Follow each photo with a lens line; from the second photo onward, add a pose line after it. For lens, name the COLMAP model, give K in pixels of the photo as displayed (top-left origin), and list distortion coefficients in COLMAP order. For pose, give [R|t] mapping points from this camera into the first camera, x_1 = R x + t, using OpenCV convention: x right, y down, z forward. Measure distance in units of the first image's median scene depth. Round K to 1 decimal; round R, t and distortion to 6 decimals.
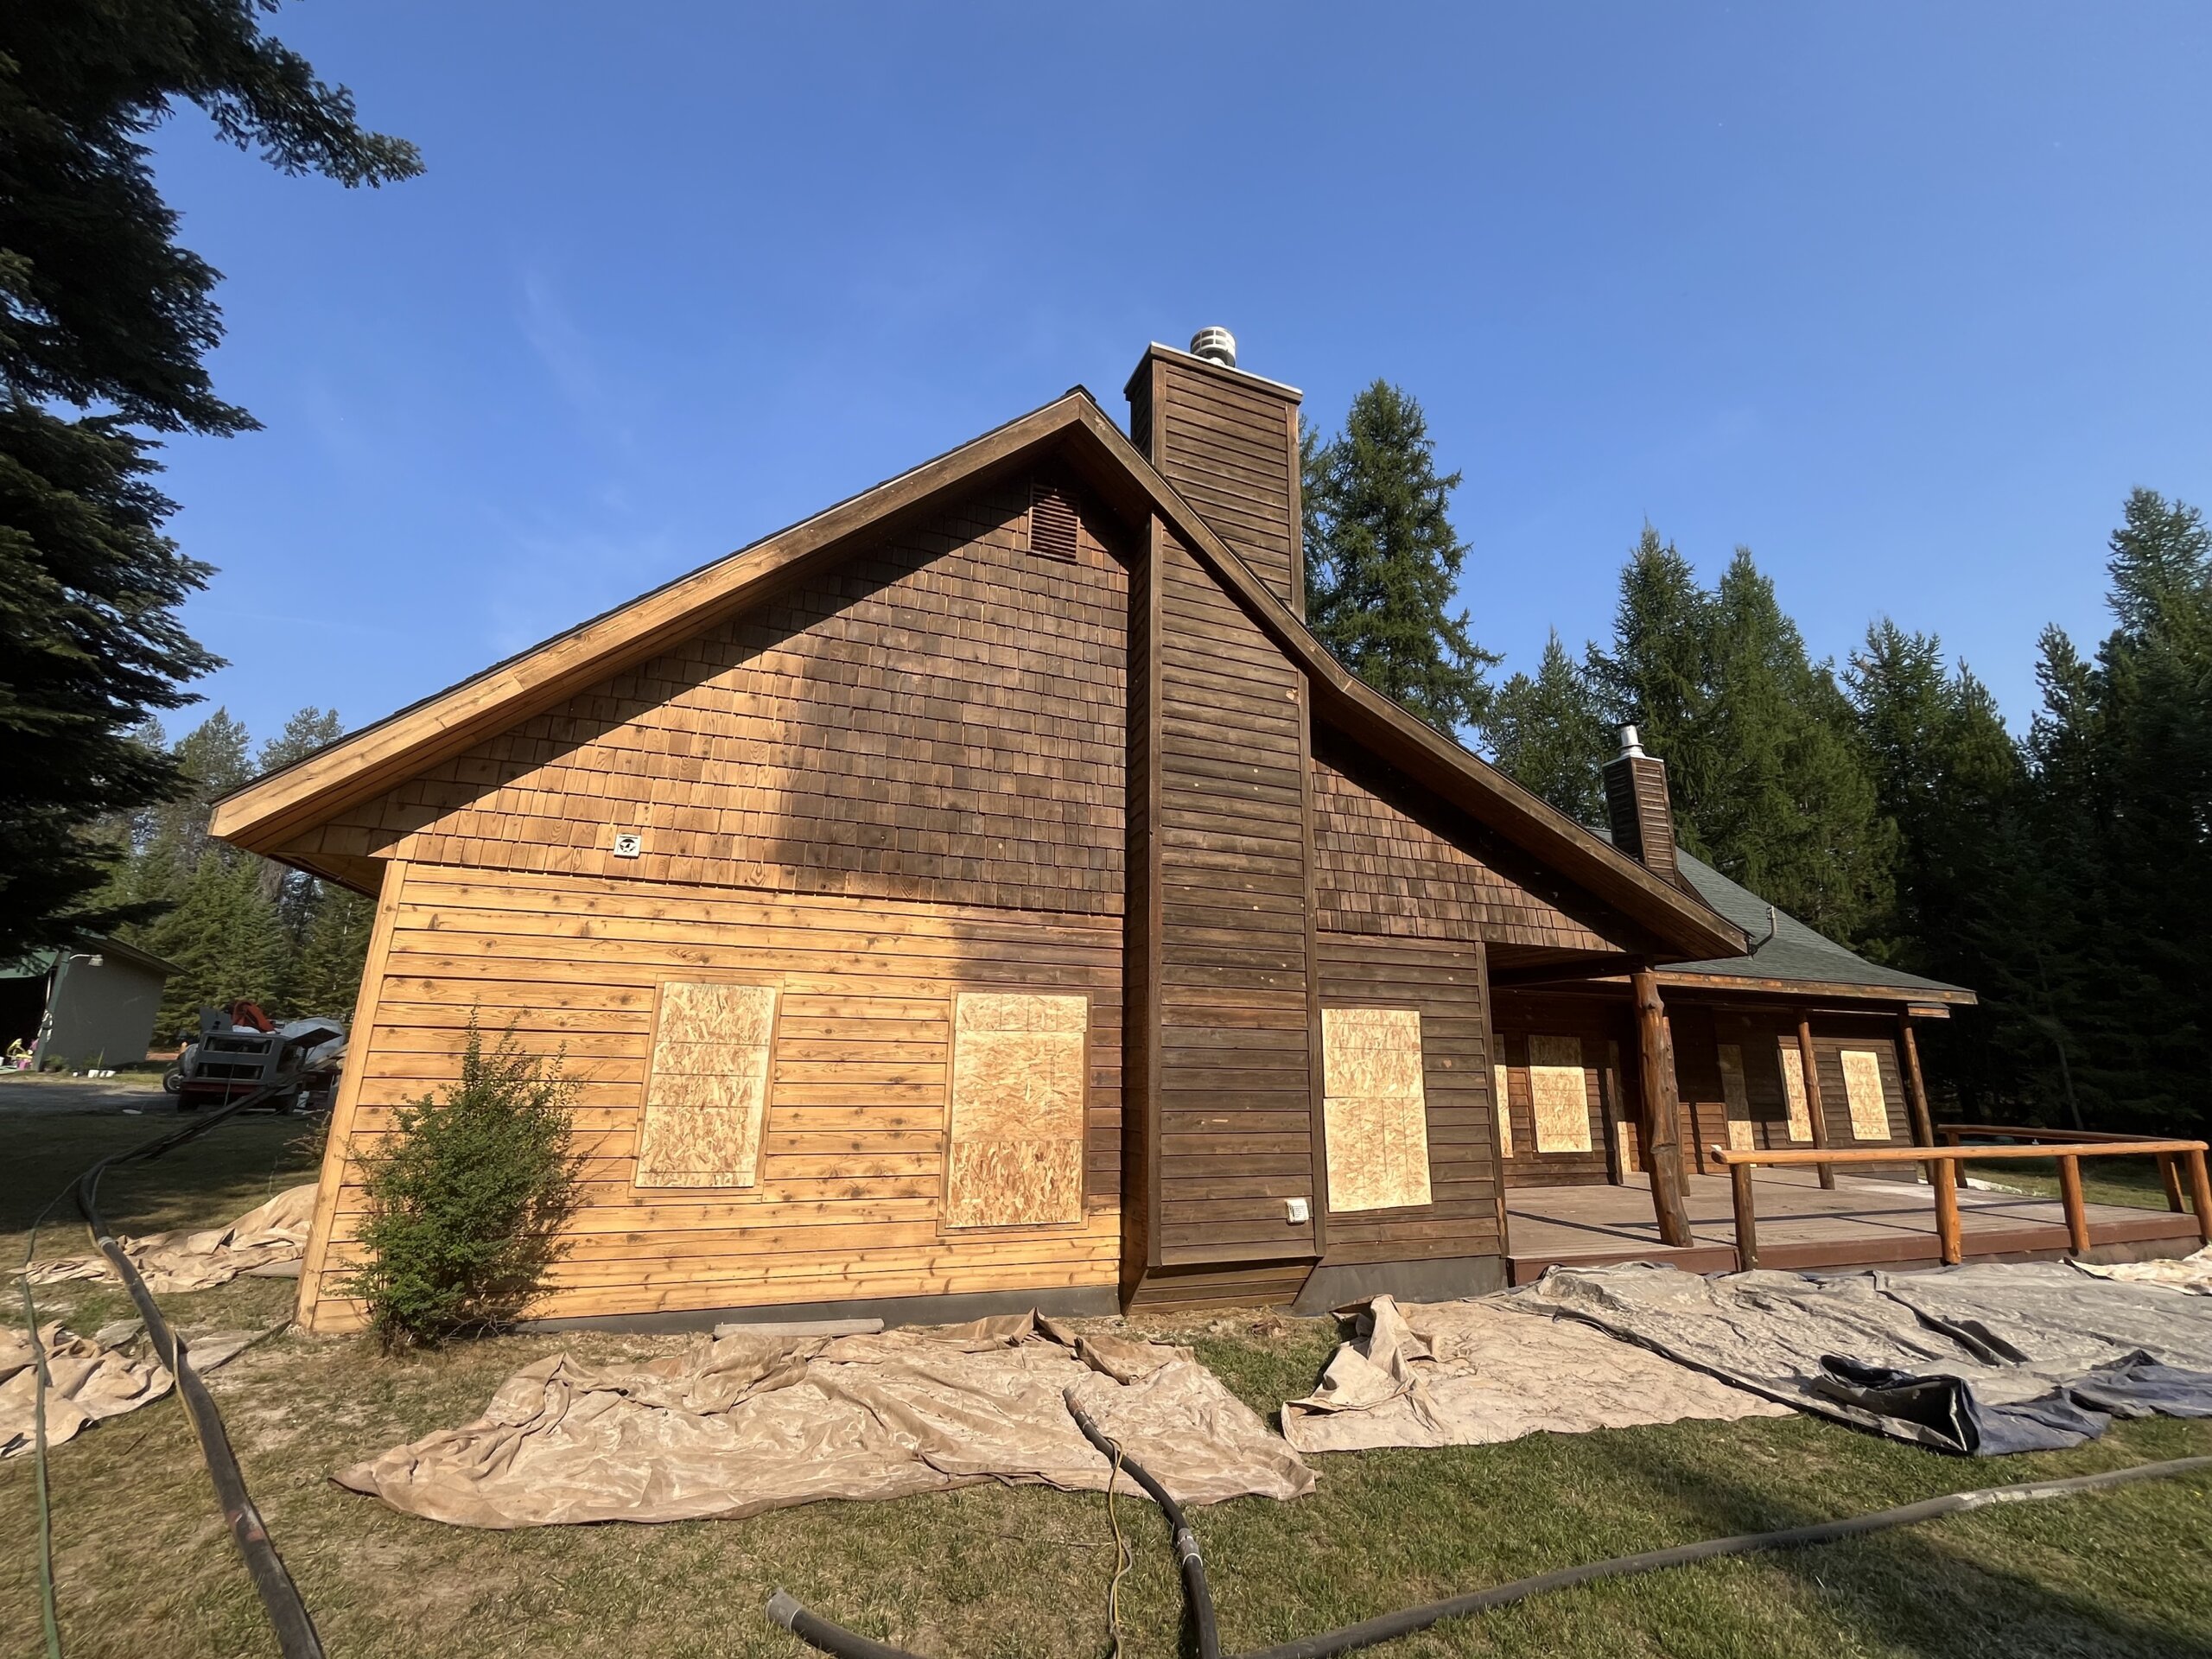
lens RADIAL K [[896.8, 0, 1106.0], [0, 896.8, 829.5], [0, 0, 1]] dist [-0.001278, -0.000017]
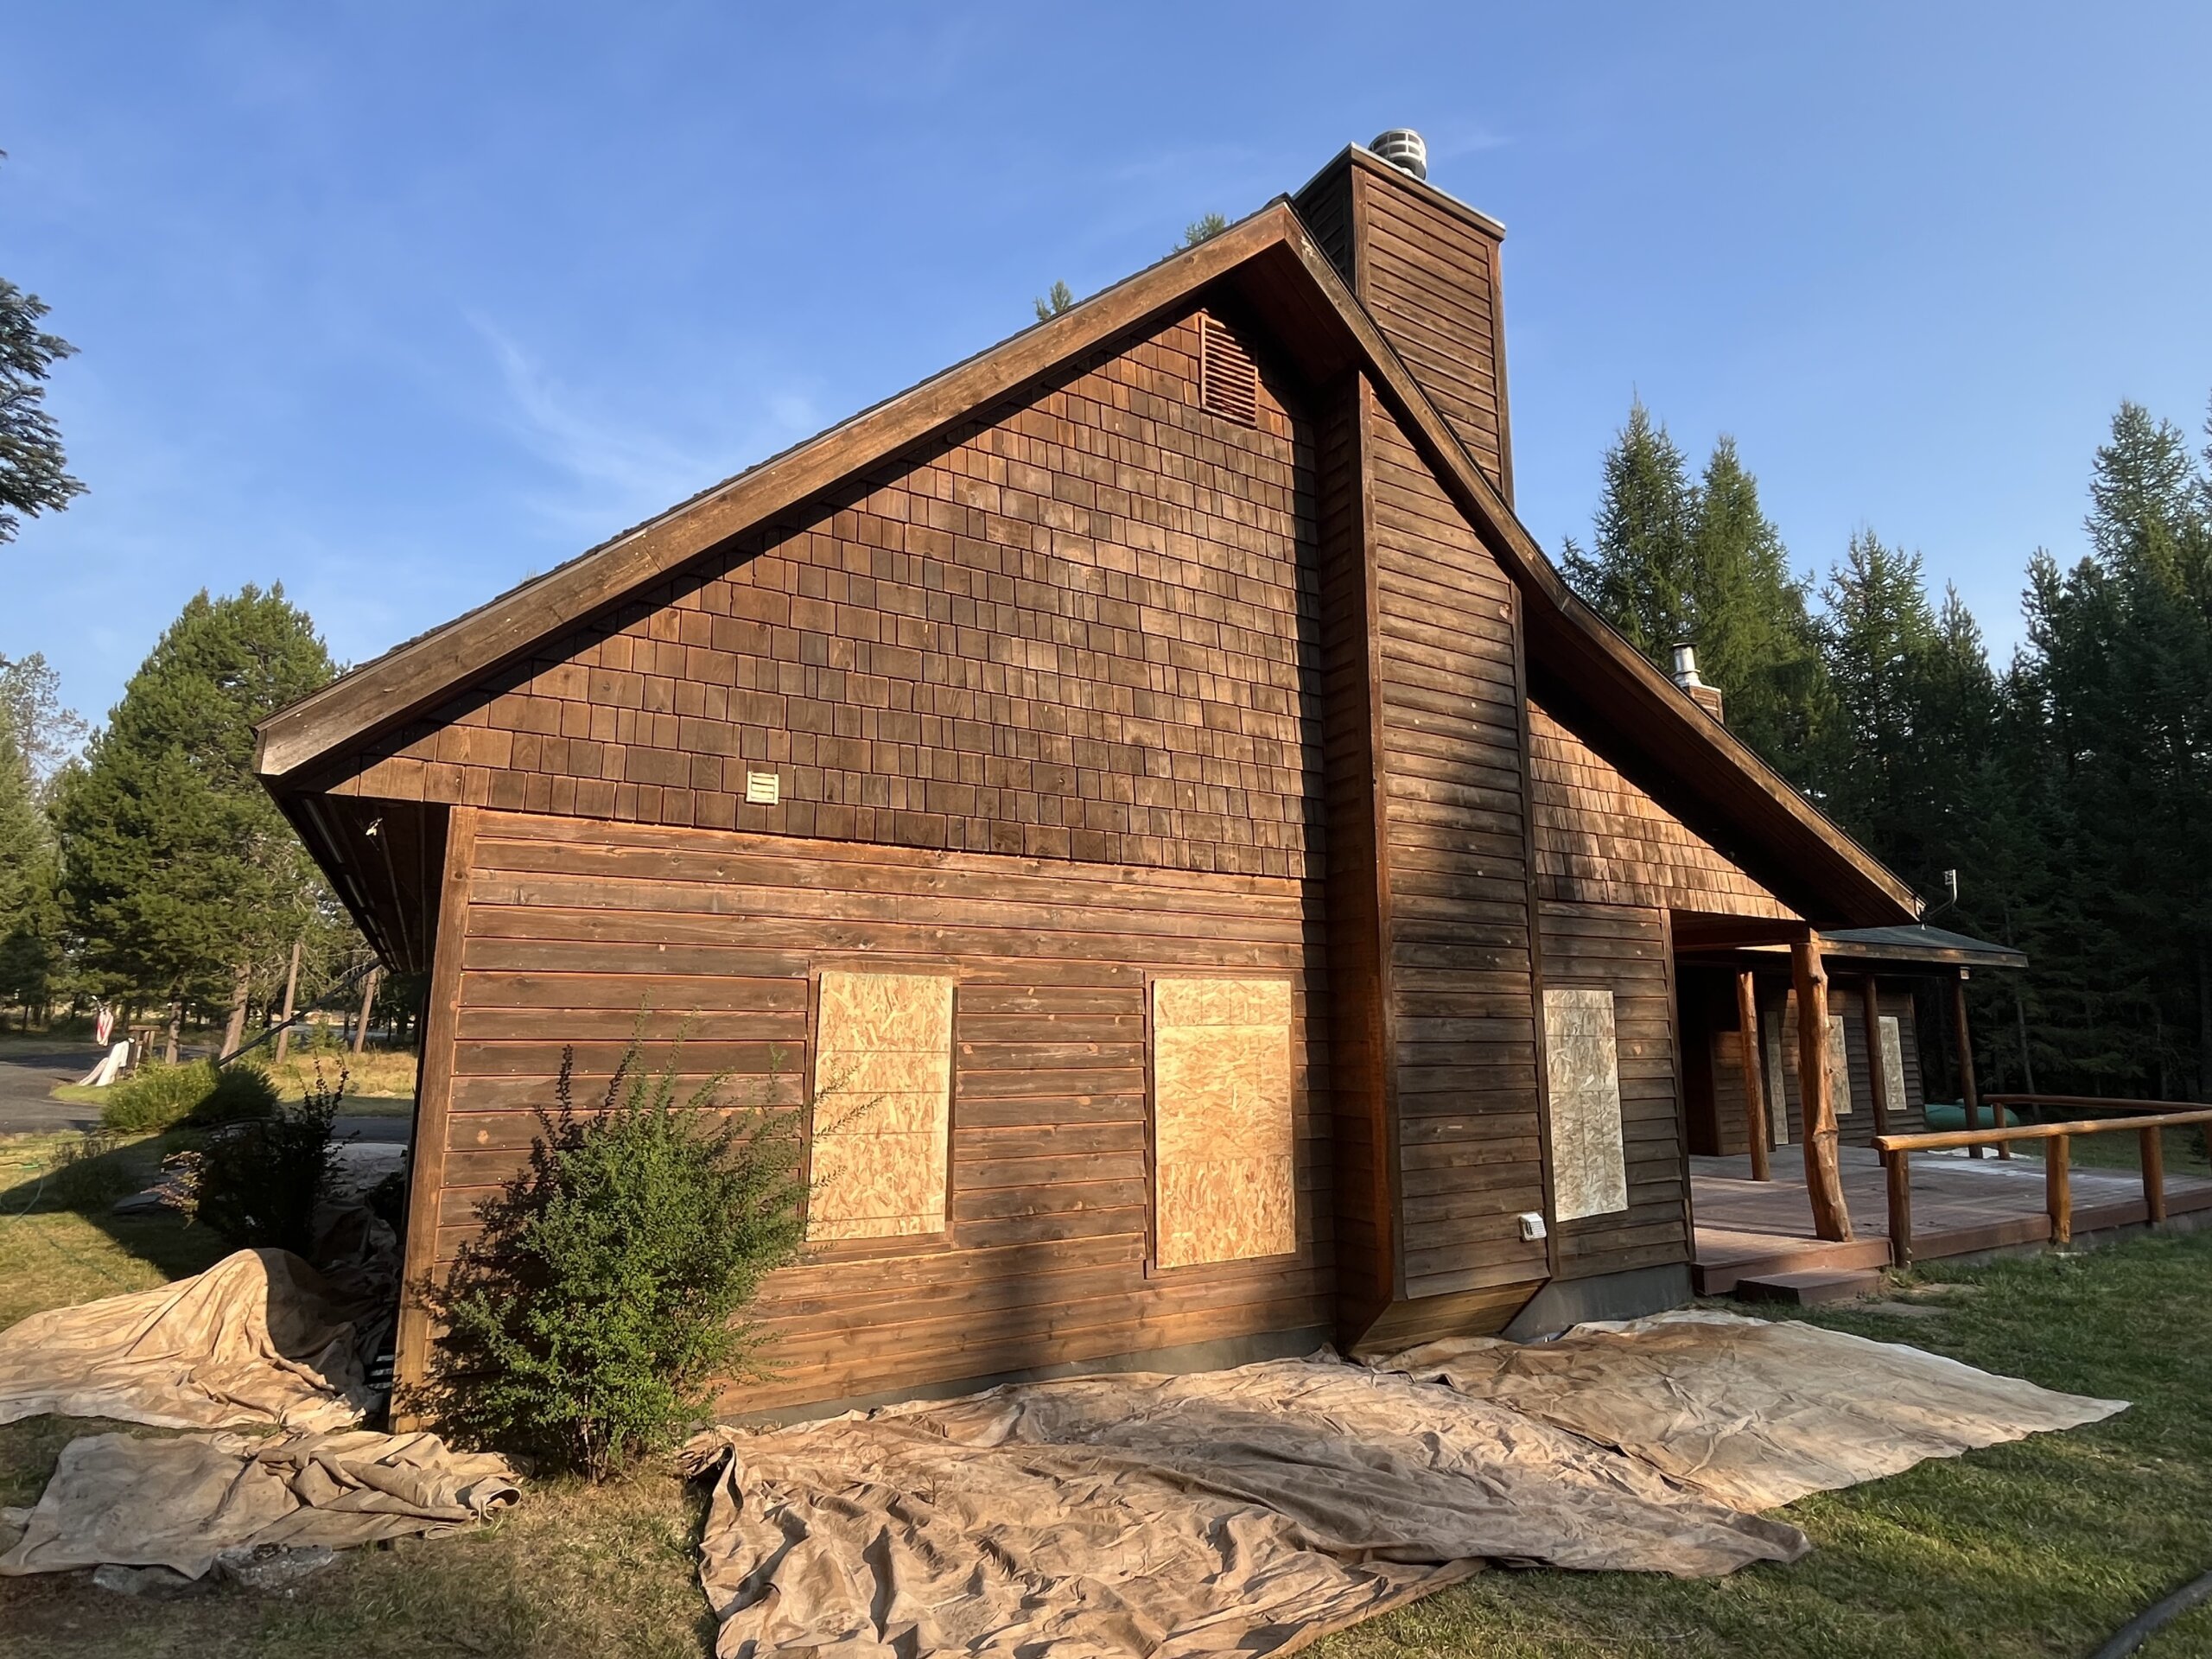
lens RADIAL K [[1124.3, 0, 1106.0], [0, 1124.3, 829.5], [0, 0, 1]] dist [-0.003397, -0.000642]
pose [[0.986318, 0.013136, 0.164332, -0.321436], [-0.025748, 0.996862, 0.074858, -0.019831], [-0.162833, -0.078065, 0.983561, 0.035854]]
